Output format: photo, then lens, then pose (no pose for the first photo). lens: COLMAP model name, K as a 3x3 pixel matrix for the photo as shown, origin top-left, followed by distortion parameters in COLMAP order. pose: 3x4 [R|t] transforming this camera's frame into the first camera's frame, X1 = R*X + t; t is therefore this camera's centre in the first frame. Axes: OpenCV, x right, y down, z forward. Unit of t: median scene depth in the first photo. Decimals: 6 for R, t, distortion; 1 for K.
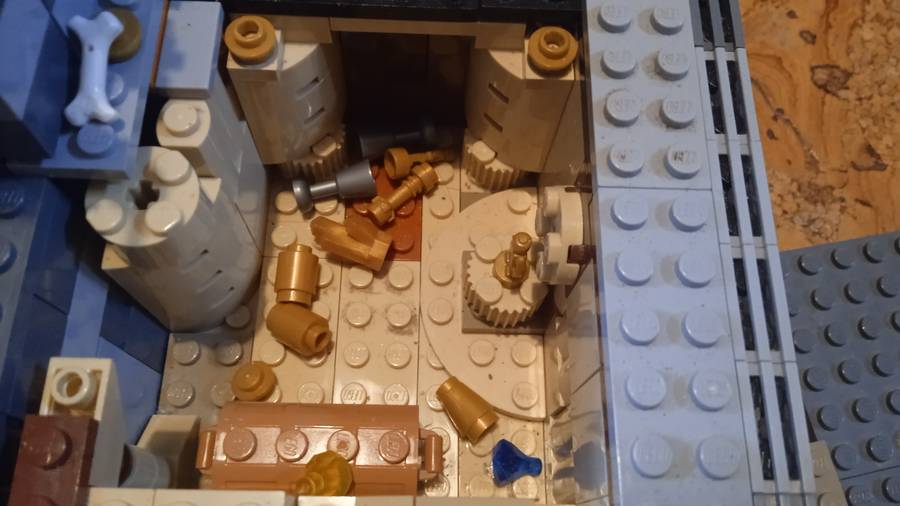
lens RADIAL K [[728.8, 0, 450.0], [0, 728.8, 236.6], [0, 0, 1]] dist [0.088777, -0.188812]
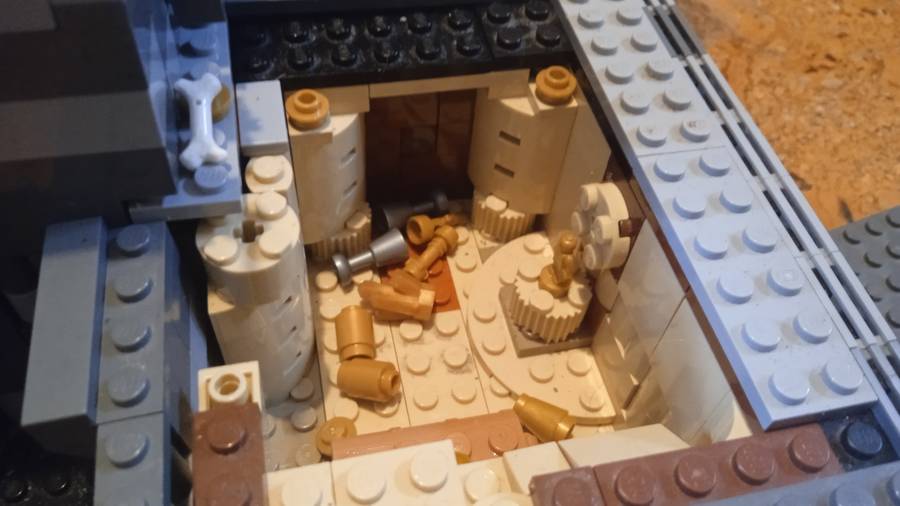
lens RADIAL K [[724.5, 0, 447.6], [0, 724.5, 248.3], [0, 0, 1]] dist [0.099056, -0.186077]
pose [[0.974171, -0.165125, 0.154029, -0.225668], [0.199088, 0.949942, -0.240777, 0.218519], [-0.106560, 0.265223, 0.958281, -0.054006]]
